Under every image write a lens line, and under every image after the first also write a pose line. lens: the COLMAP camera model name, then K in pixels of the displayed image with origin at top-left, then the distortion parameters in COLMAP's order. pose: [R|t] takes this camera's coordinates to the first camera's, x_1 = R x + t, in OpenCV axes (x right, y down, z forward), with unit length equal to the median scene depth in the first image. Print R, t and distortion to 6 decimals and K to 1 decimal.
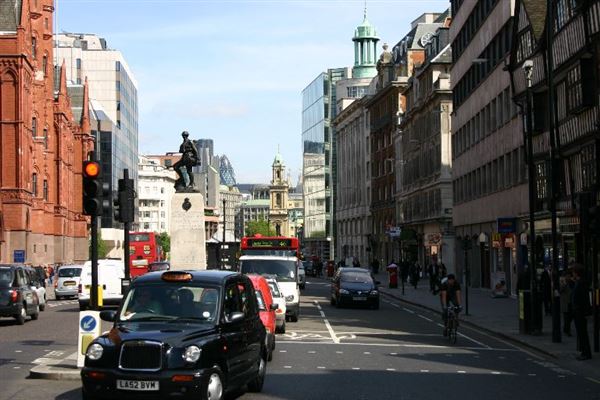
lens RADIAL K [[1195.6, 0, 300.0], [0, 1195.6, 200.0], [0, 0, 1]] dist [0.043365, 0.217383]
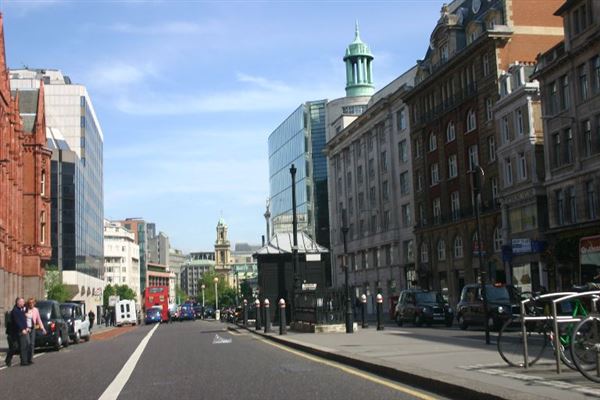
lens RADIAL K [[868.4, 0, 300.0], [0, 868.4, 200.0], [0, 0, 1]] dist [0.008163, 0.049427]
pose [[0.995744, -0.010352, 0.091579, -0.076092], [0.017118, 0.997155, -0.073409, 0.032277], [-0.090558, 0.074664, 0.993088, 0.523514]]
